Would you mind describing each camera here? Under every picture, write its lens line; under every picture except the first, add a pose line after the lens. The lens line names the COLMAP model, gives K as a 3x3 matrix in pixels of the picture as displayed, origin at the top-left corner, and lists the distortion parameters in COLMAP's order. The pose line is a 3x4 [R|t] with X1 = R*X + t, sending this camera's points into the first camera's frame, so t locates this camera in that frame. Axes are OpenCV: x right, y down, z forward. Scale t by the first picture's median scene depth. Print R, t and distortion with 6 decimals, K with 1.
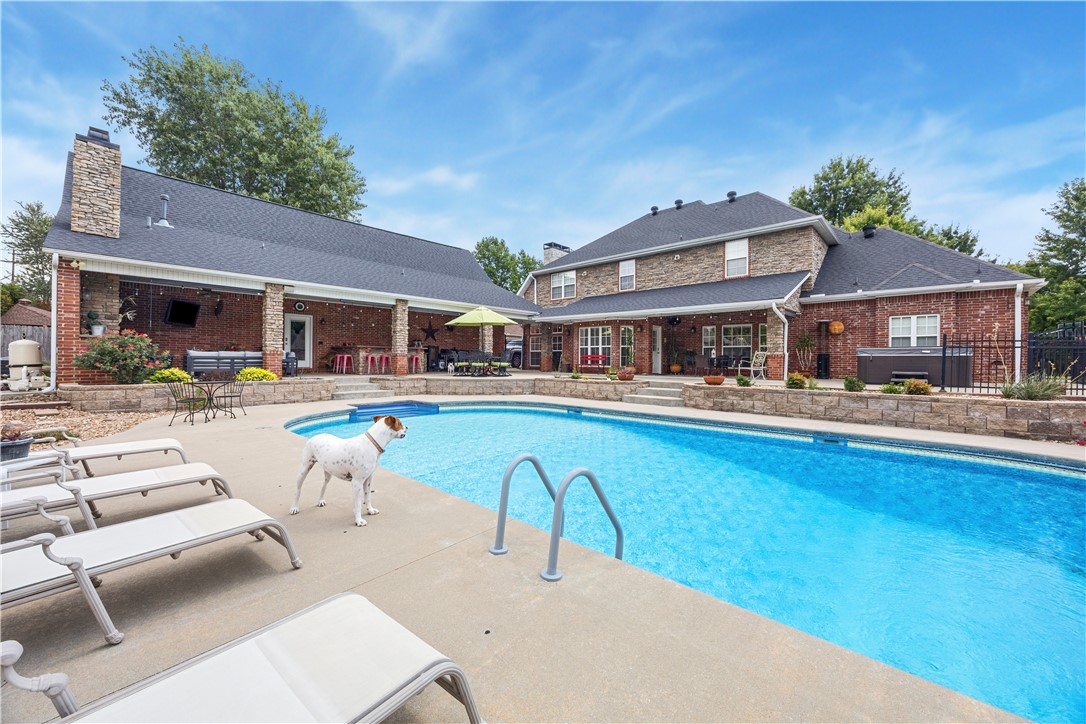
lens RADIAL K [[411.9, 0, 543.0], [0, 411.9, 362.0], [0, 0, 1]] dist [-0.010648, -0.000091]
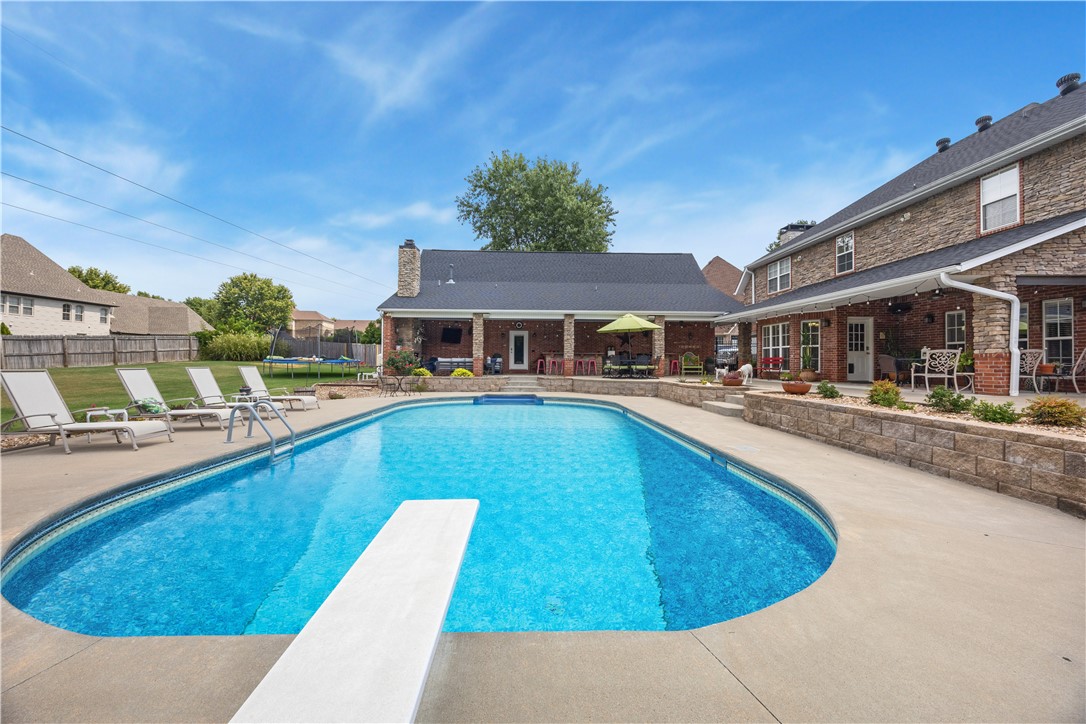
lens RADIAL K [[411.8, 0, 539.7], [0, 411.8, 358.2], [0, 0, 1]] dist [-0.001027, -0.000429]
pose [[0.701221, -0.011186, -0.712856, 0.436265], [-0.003873, 0.999802, -0.019498, 0.003321], [0.712933, 0.016433, 0.701040, 0.073571]]
